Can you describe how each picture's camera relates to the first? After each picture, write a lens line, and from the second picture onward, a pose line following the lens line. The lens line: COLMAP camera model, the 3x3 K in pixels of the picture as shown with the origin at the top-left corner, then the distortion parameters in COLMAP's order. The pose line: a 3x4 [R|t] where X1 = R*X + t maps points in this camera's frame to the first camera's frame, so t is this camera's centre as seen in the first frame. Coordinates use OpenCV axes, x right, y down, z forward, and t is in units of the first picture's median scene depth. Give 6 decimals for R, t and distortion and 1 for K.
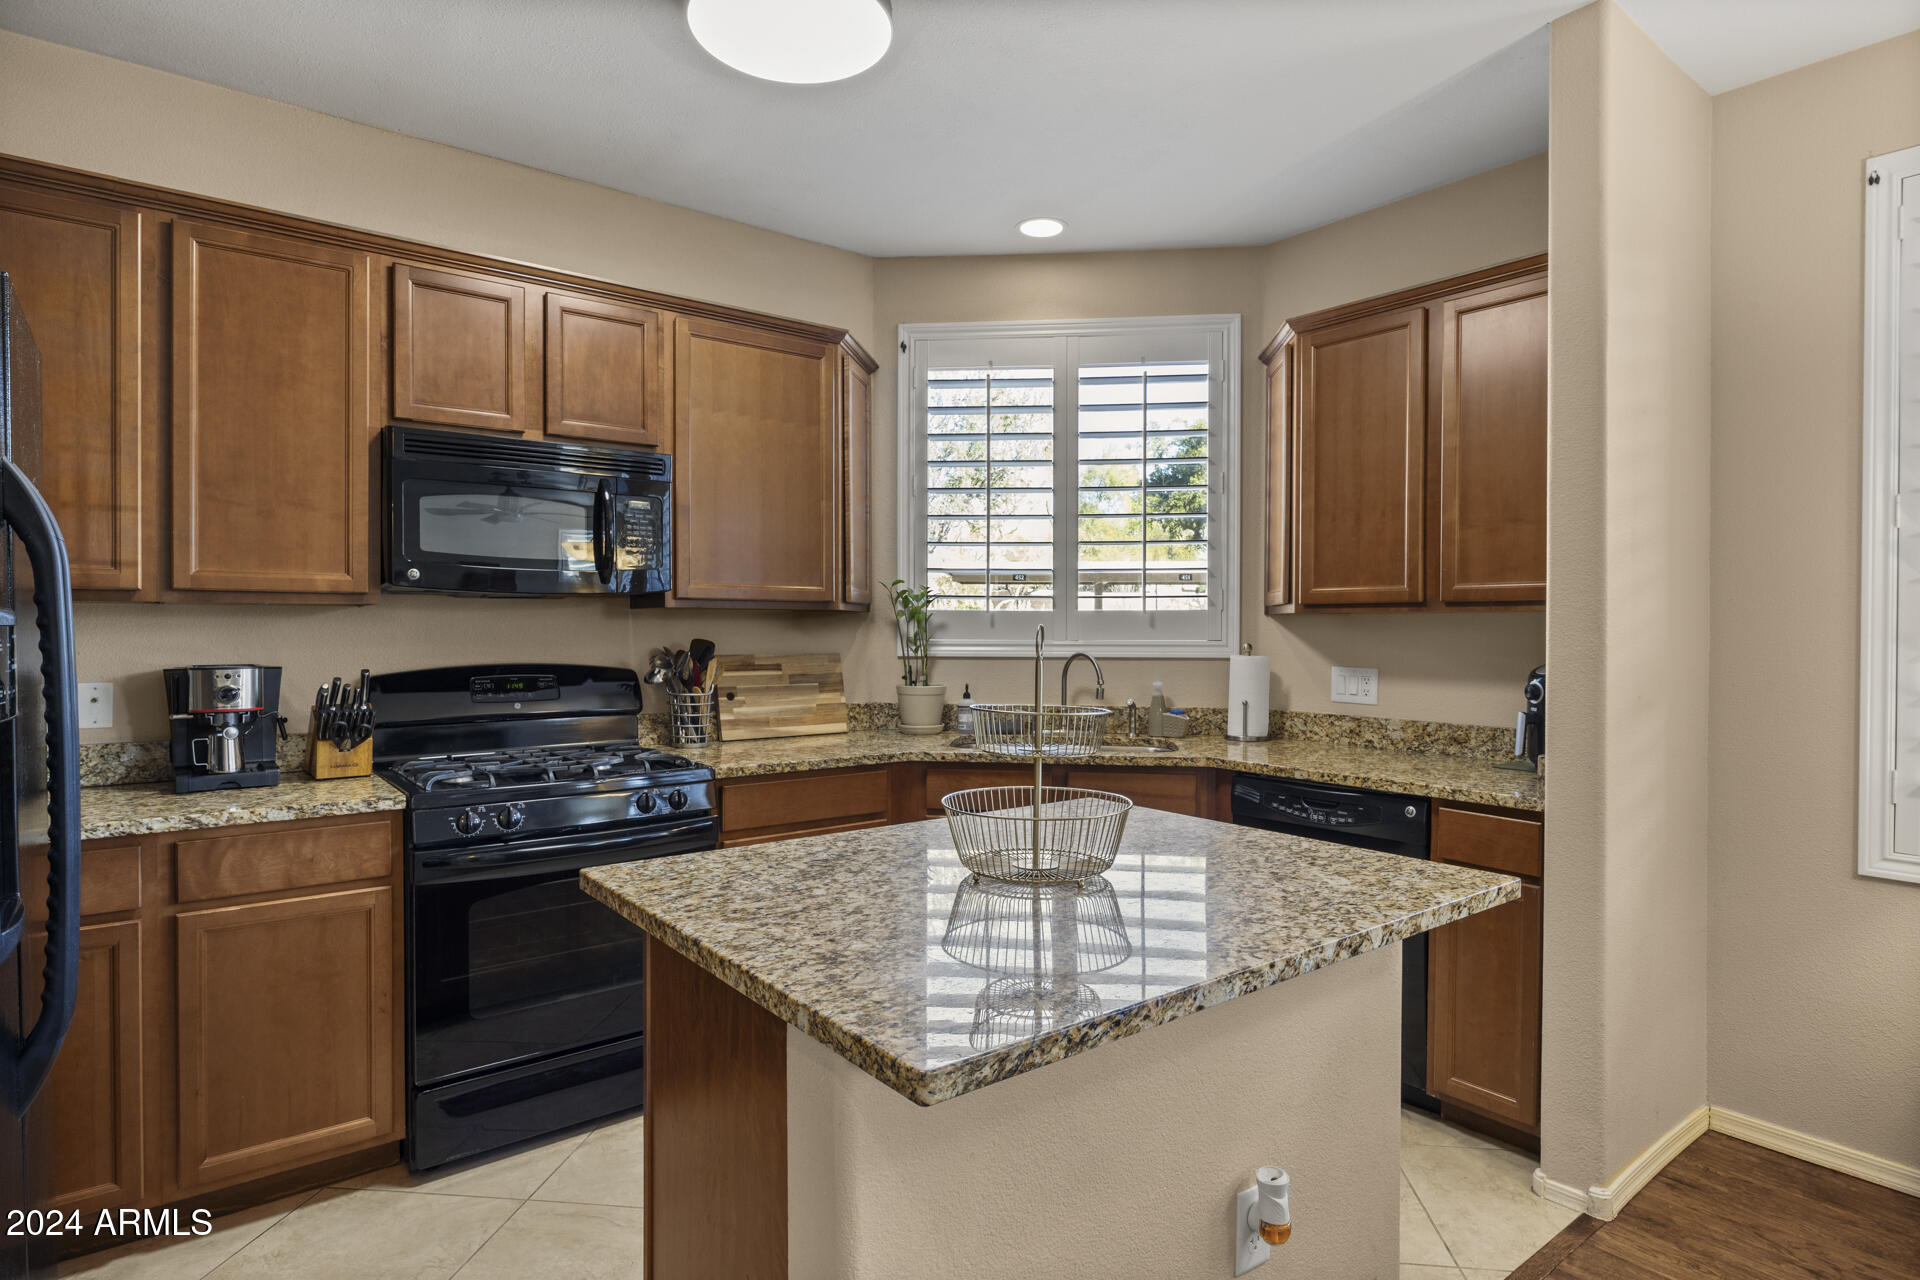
lens RADIAL K [[1024.4, 0, 960.3], [0, 1024.4, 636.2], [0, 0, 1]] dist [-0.003835, -0.002924]
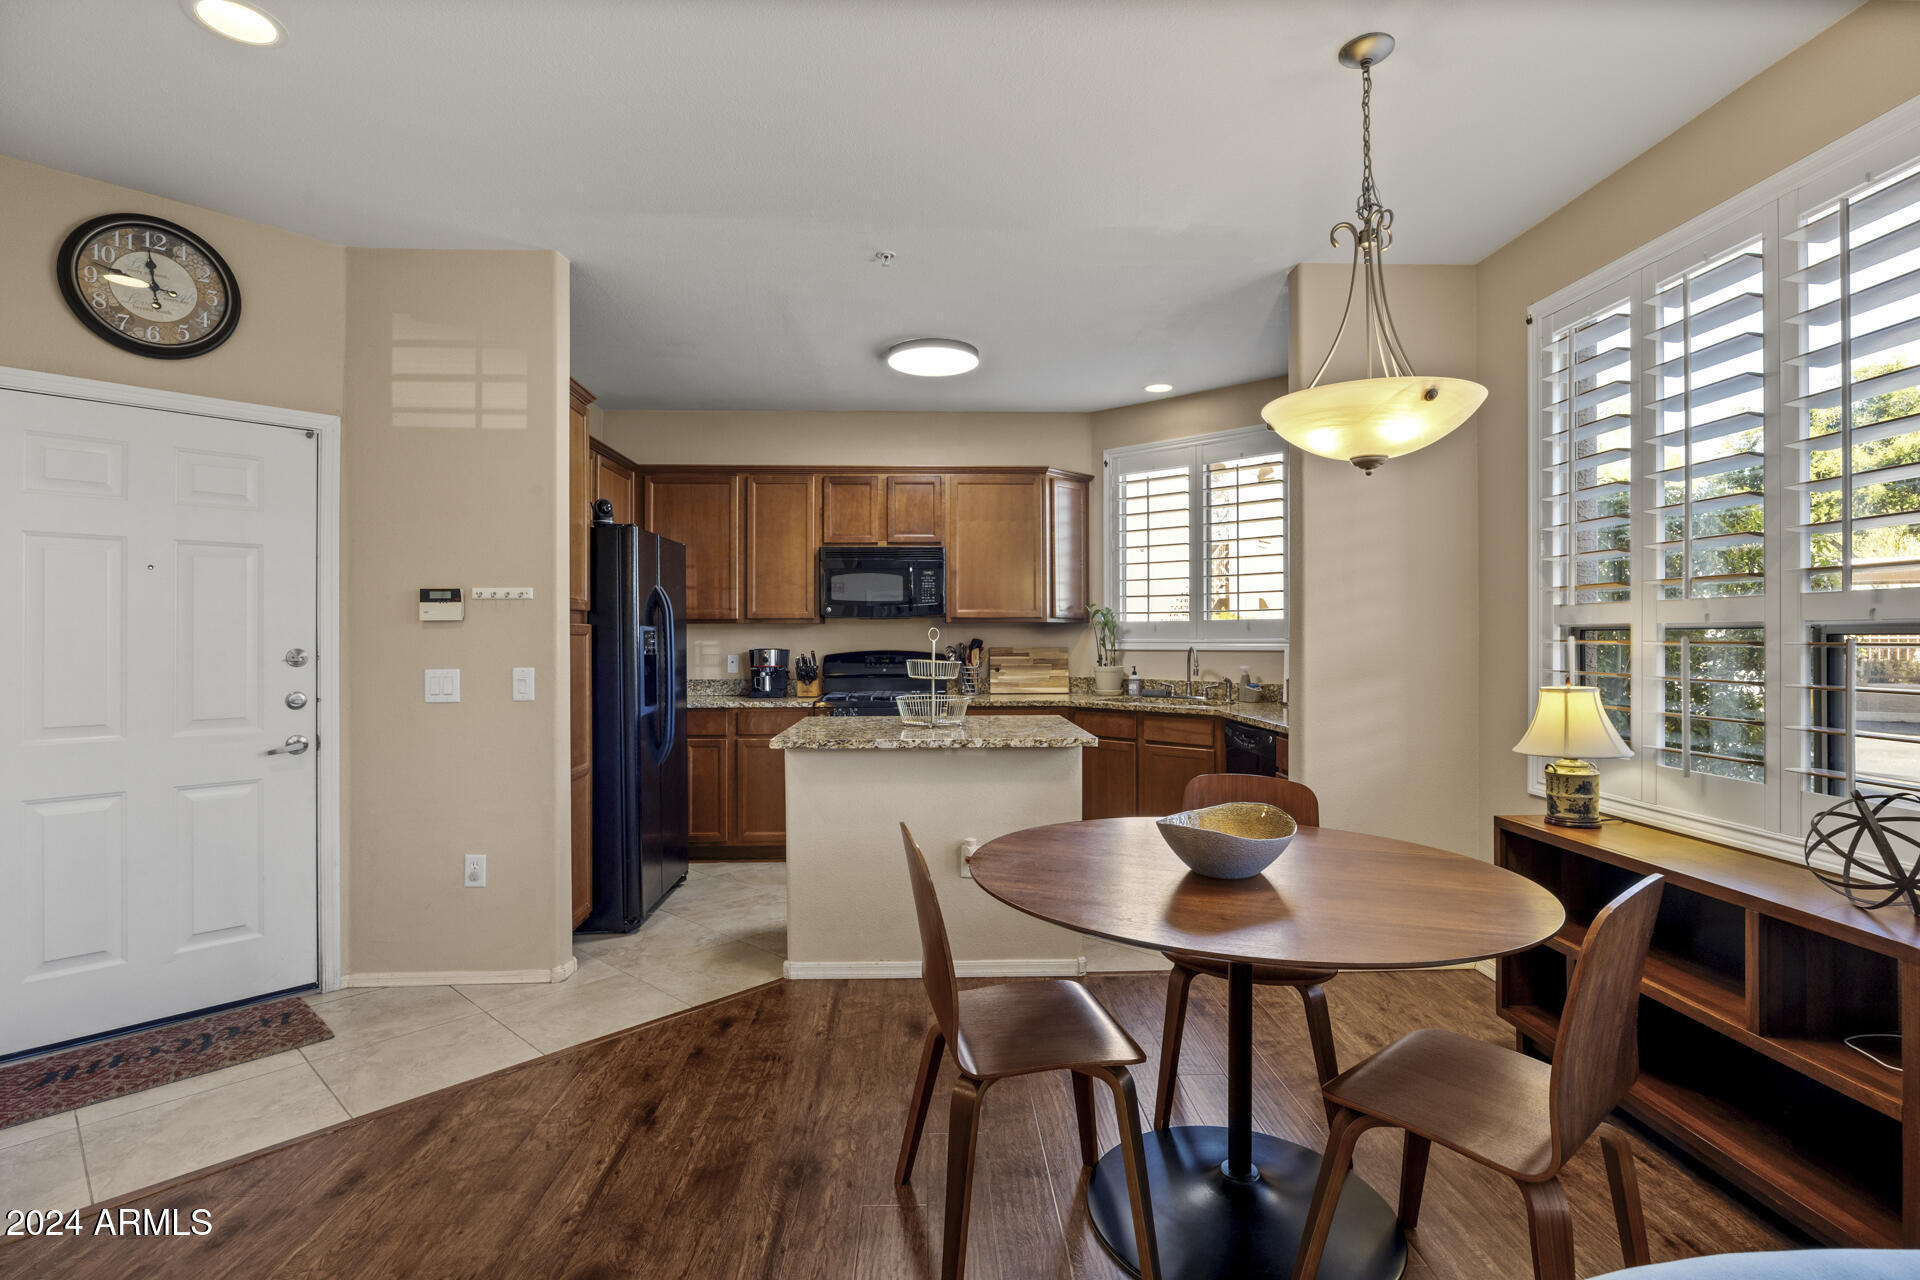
lens RADIAL K [[905.4, 0, 957.8], [0, 905.4, 631.9], [0, 0, 1]] dist [-0.010660, 0.000886]
pose [[0.811132, -0.008249, -0.584805, 0.827648], [-0.000575, 0.999889, -0.014901, 0.018224], [0.584863, 0.012423, 0.811037, -0.452338]]
